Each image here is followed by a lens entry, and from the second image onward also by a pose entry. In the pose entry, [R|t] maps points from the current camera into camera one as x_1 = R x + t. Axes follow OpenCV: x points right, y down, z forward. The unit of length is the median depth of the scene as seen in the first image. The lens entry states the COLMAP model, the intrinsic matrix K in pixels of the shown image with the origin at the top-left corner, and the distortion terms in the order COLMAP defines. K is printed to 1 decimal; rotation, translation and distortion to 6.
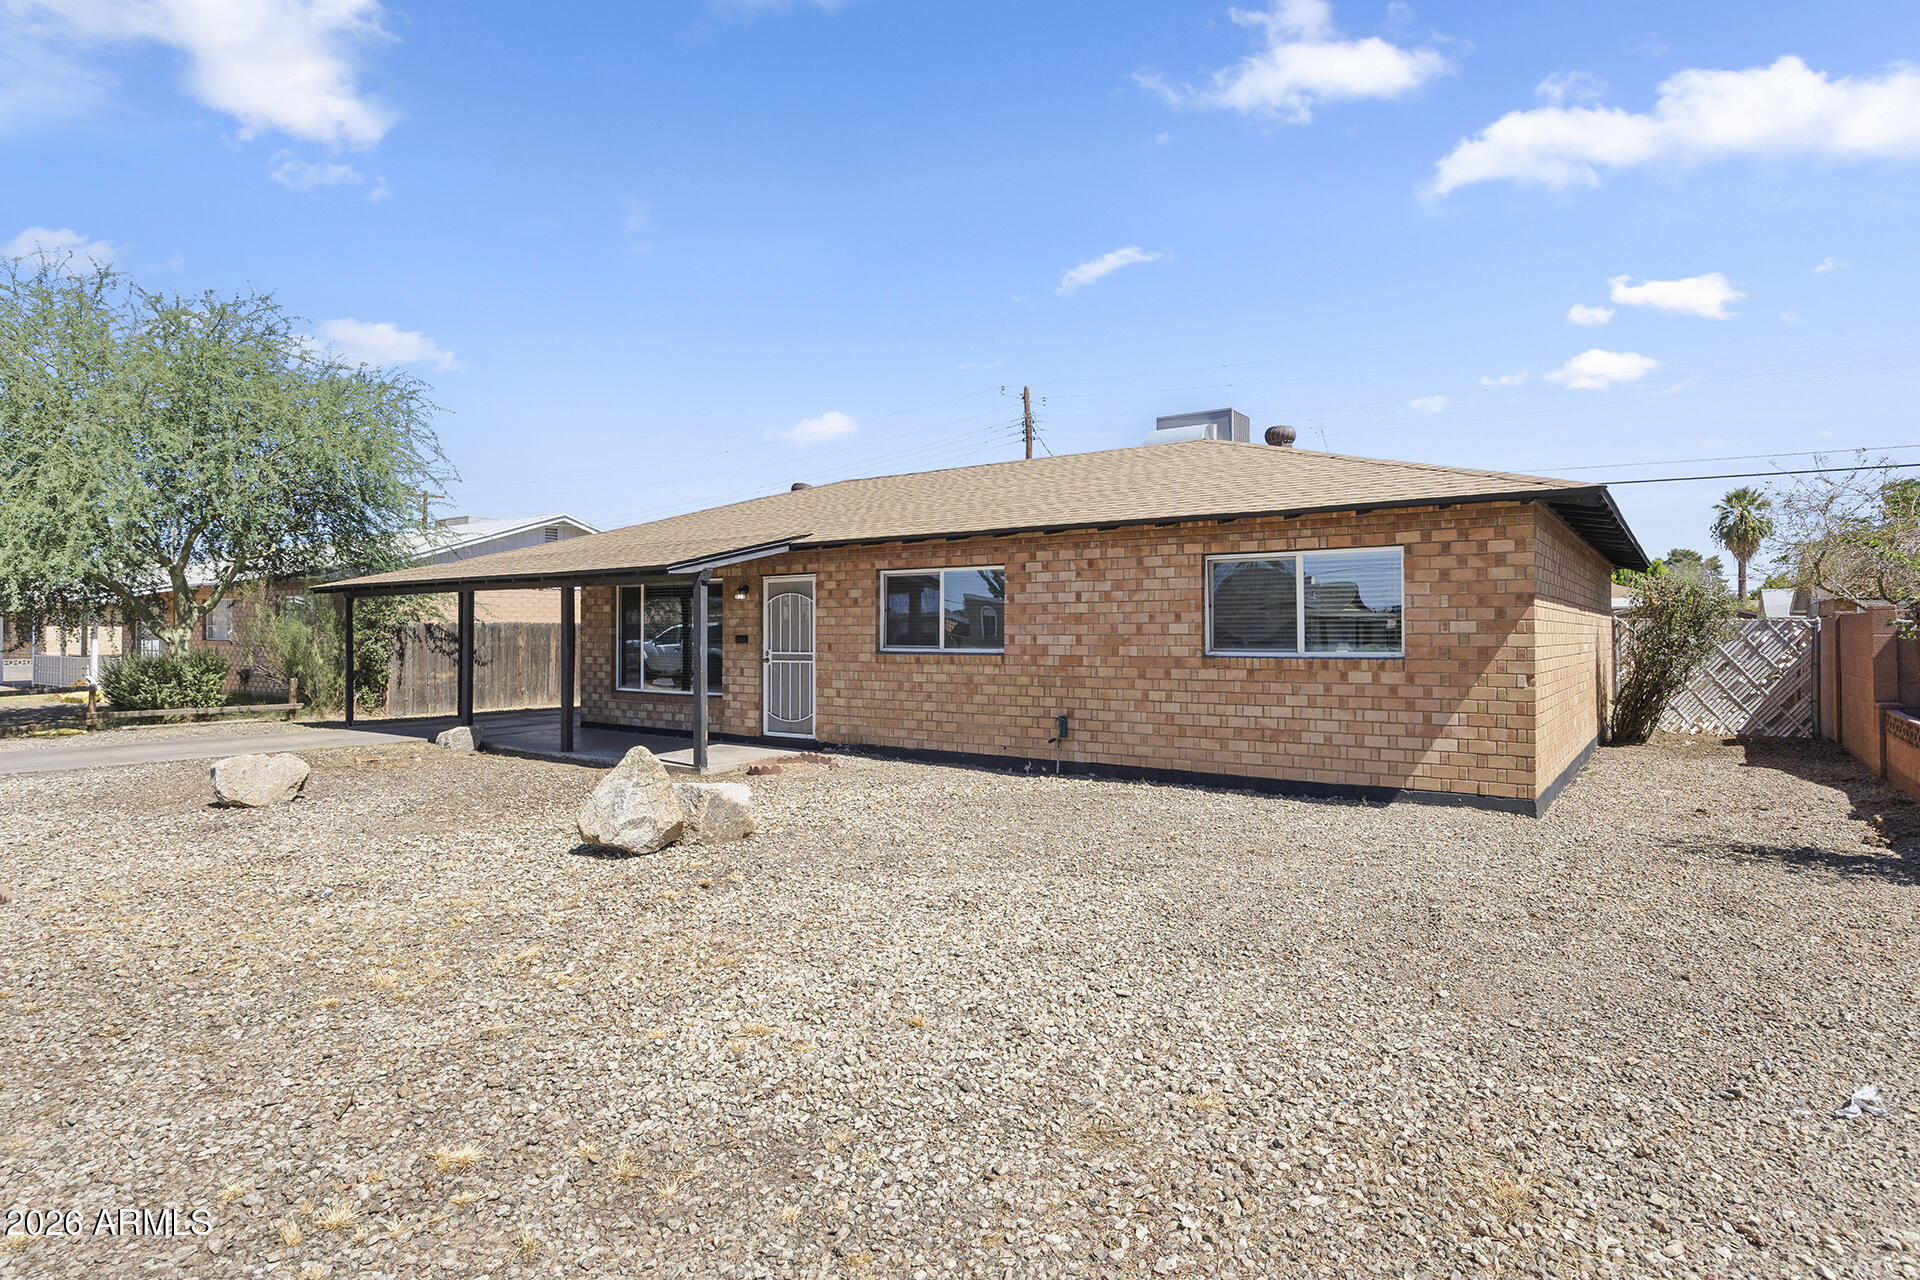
lens RADIAL K [[1054.0, 0, 959.5], [0, 1054.0, 625.4], [0, 0, 1]] dist [0.000465, 0.000054]
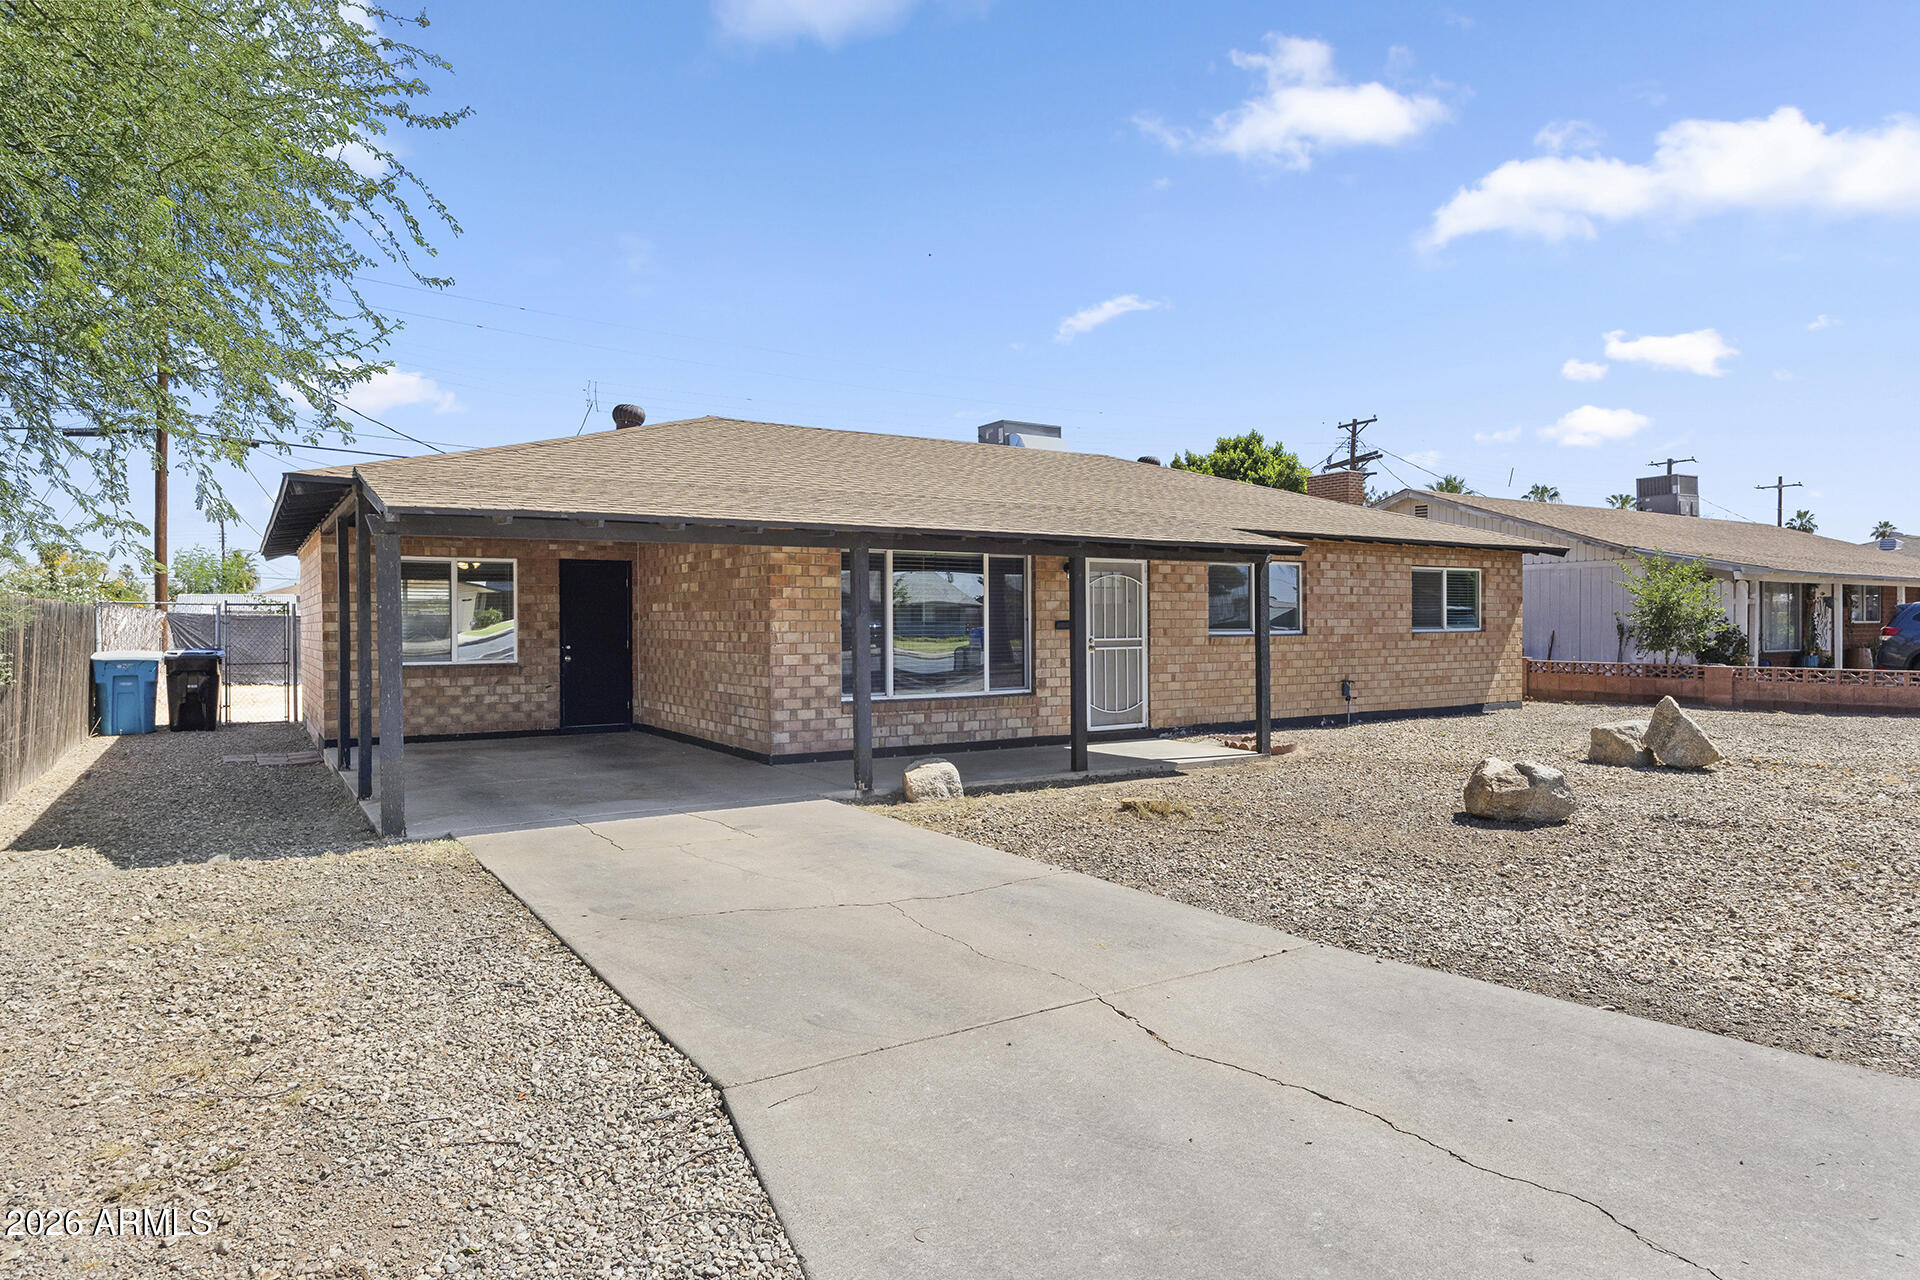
lens RADIAL K [[1144.3, 0, 964.0], [0, 1144.3, 625.9], [0, 0, 1]] dist [0.000320, 0.000314]
pose [[0.350259, -0.007408, 0.936624, -1.222909], [-0.005360, 0.999936, 0.009913, 0.005465], [-0.936638, -0.008492, 0.350197, 0.815821]]
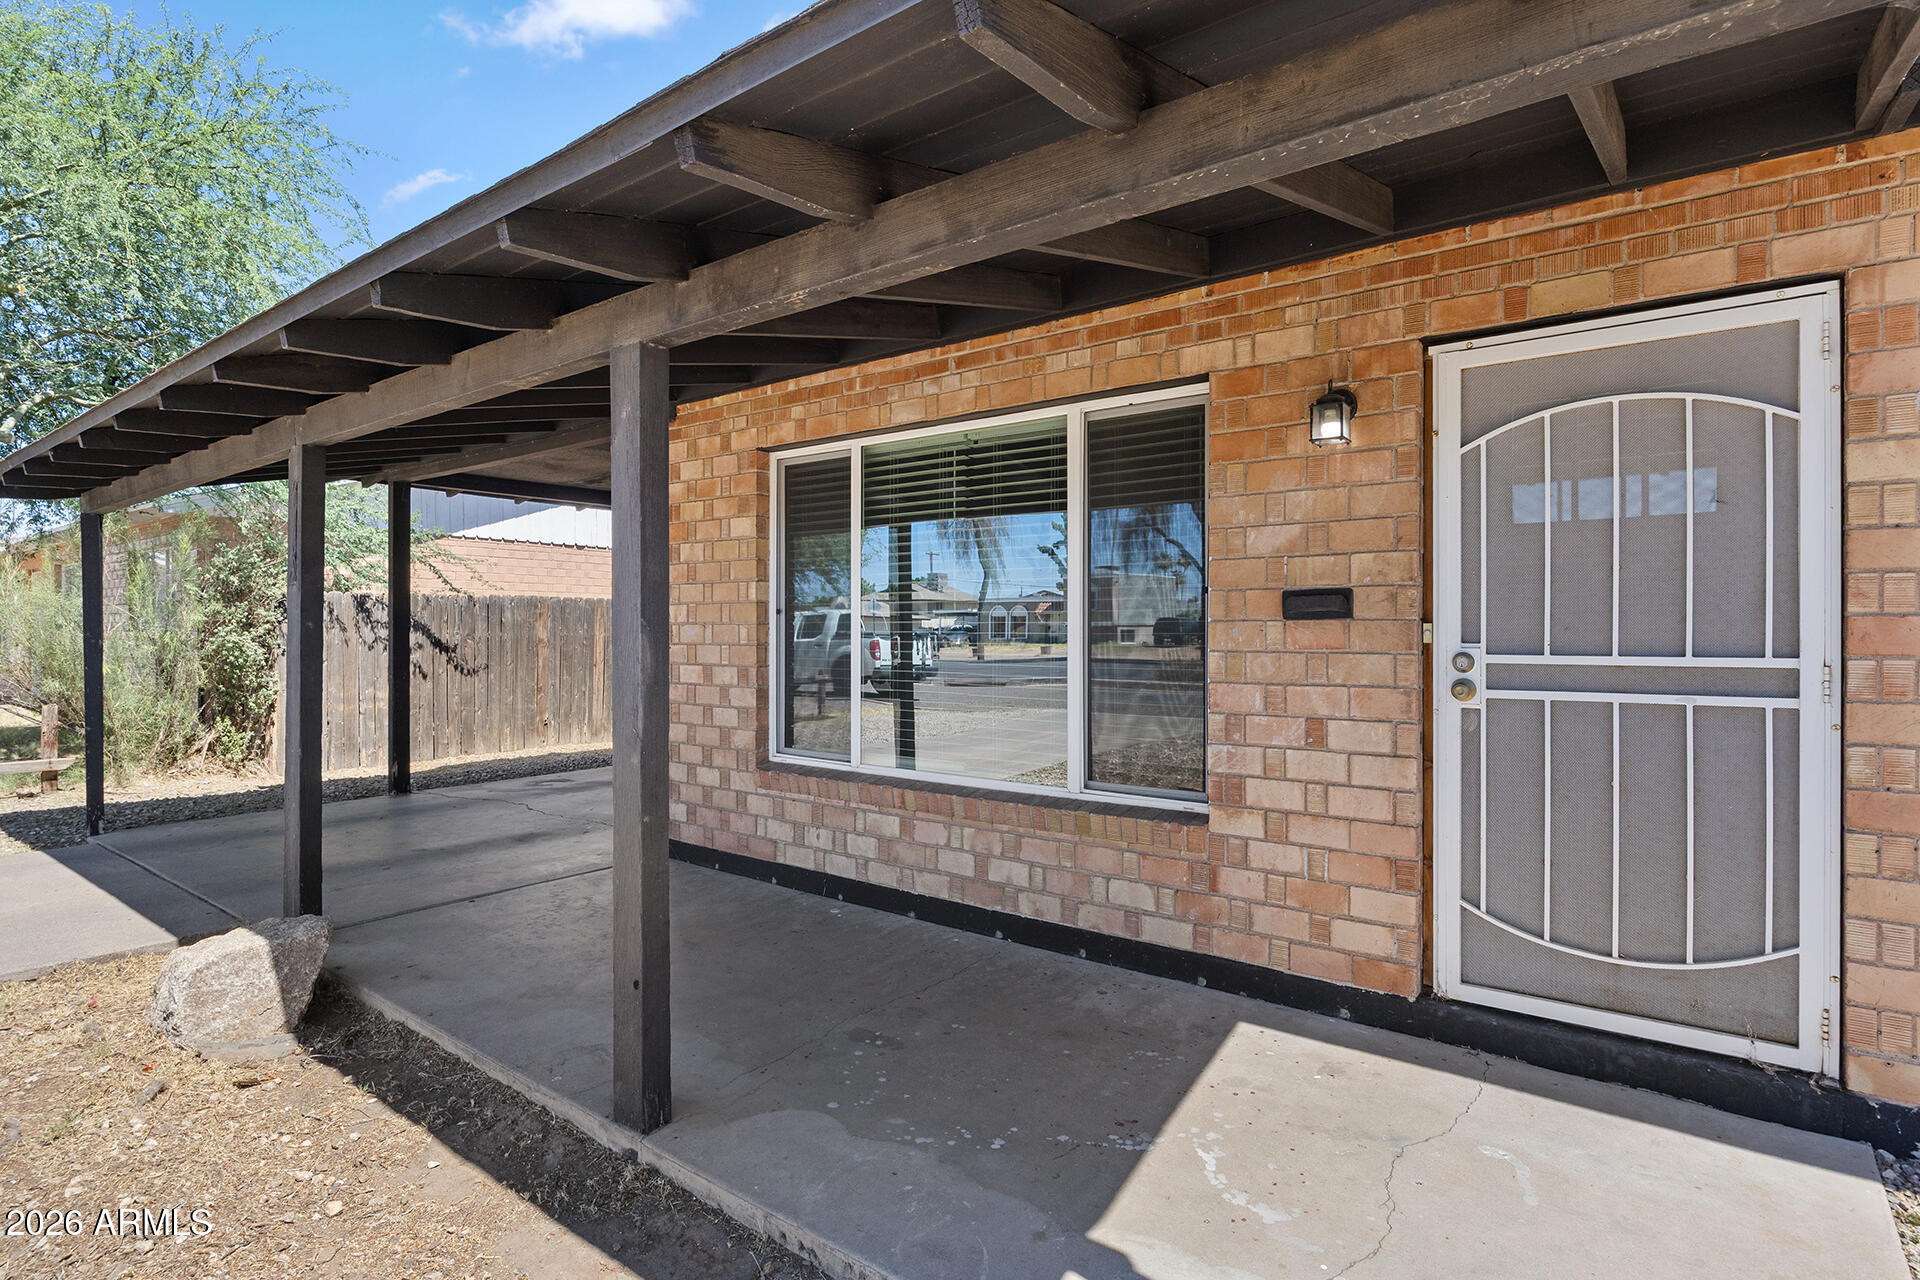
lens RADIAL K [[997.4, 0, 959.7], [0, 997.4, 637.7], [0, 0, 1]] dist [-0.007187, -0.000858]
pose [[0.999632, 0.002262, -0.027041, -0.312682], [-0.001911, 0.999913, 0.013013, 0.019930], [0.027069, -0.012957, 0.999550, 0.827634]]
